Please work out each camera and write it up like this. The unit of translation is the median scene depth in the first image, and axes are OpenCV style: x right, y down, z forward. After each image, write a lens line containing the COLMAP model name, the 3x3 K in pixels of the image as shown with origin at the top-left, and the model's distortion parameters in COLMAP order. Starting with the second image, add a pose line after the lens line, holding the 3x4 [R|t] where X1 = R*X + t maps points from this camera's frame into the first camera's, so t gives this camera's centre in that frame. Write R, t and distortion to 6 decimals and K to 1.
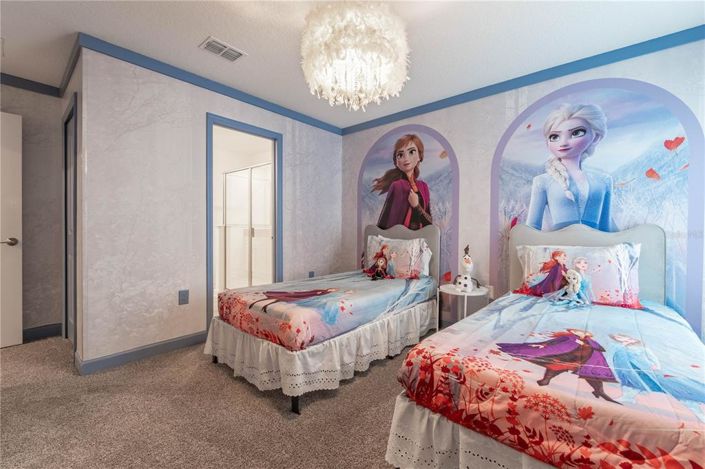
lens RADIAL K [[299.1, 0, 358.9], [0, 299.1, 233.2], [0, 0, 1]] dist [-0.012302, -0.000485]
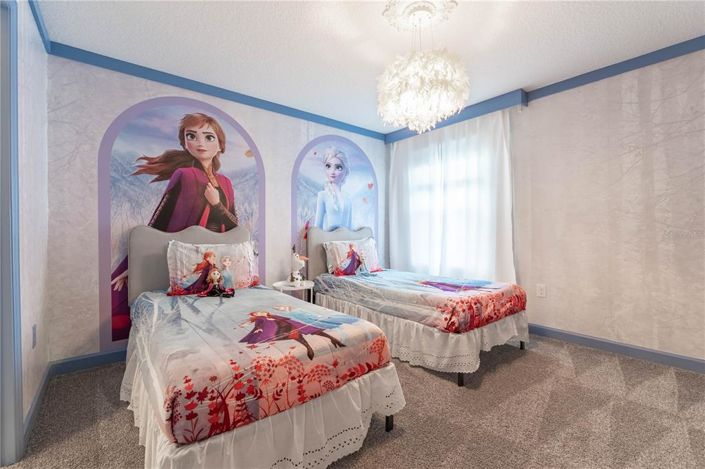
lens RADIAL K [[299.1, 0, 355.3], [0, 299.1, 229.6], [0, 0, 1]] dist [-0.012302, -0.000485]
pose [[0.179369, 0.003239, 0.983777, -0.586256], [0.026669, 0.999611, -0.008154, -0.001418], [-0.983420, 0.027699, 0.179213, 0.487168]]
